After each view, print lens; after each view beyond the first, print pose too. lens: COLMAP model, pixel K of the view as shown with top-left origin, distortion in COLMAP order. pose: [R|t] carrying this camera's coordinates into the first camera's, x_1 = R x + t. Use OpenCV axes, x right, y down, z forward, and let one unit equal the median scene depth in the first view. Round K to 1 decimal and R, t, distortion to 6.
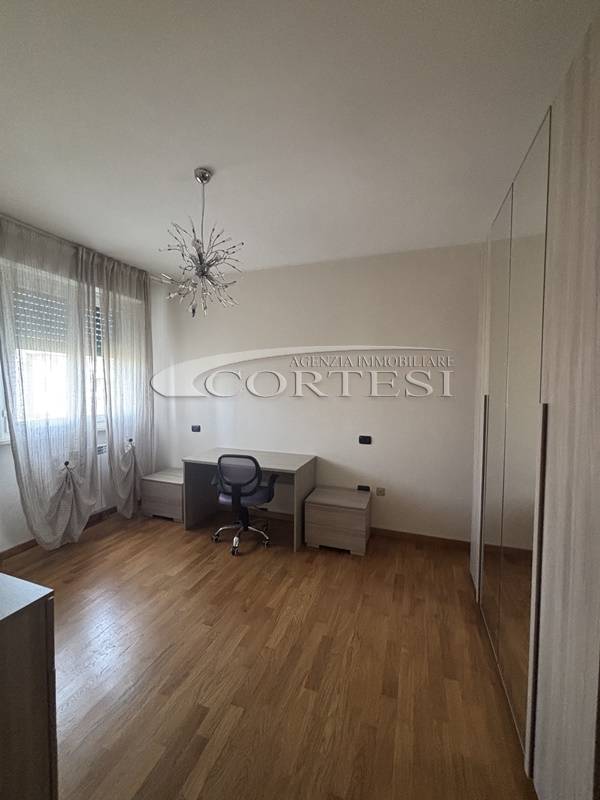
lens RADIAL K [[322.9, 0, 300.0], [0, 322.9, 400.0], [0, 0, 1]] dist [0.000011, 0.000251]
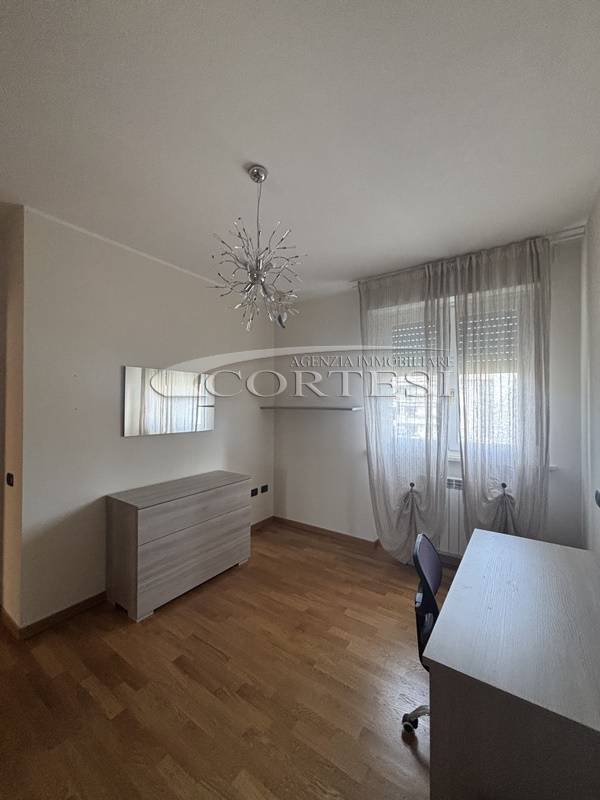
lens RADIAL K [[322.9, 0, 300.0], [0, 322.9, 400.0], [0, 0, 1]] dist [0.000011, 0.000251]
pose [[-0.255677, -0.019719, -0.966561, 0.343024], [-0.055354, 0.998450, -0.005727, -0.042015], [0.965176, 0.052039, -0.256372, 0.897422]]
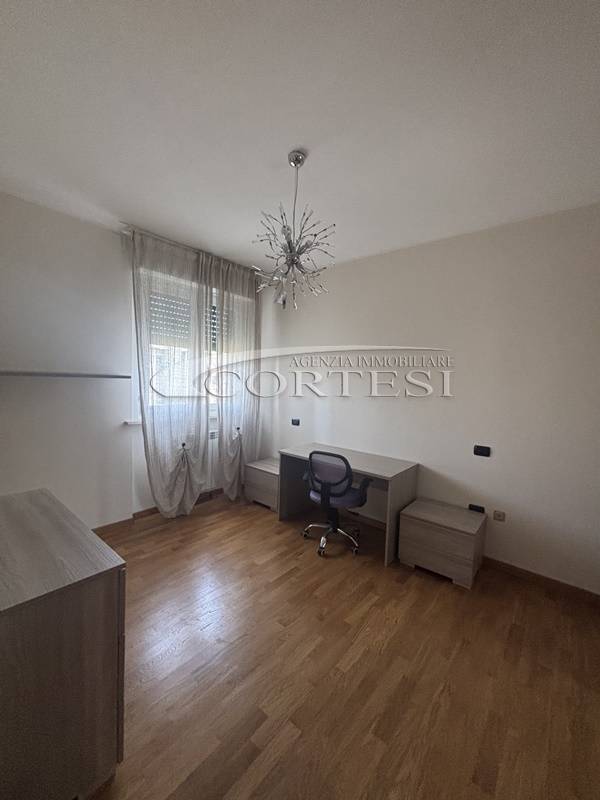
lens RADIAL K [[324.0, 0, 300.0], [0, 324.0, 400.0], [0, 0, 1]] dist [0.003374, 0.000193]
pose [[0.938986, 0.047415, -0.340671, 0.045049], [-0.044234, 0.998875, 0.017104, 0.001011], [0.341099, -0.000992, 0.940027, 0.064512]]
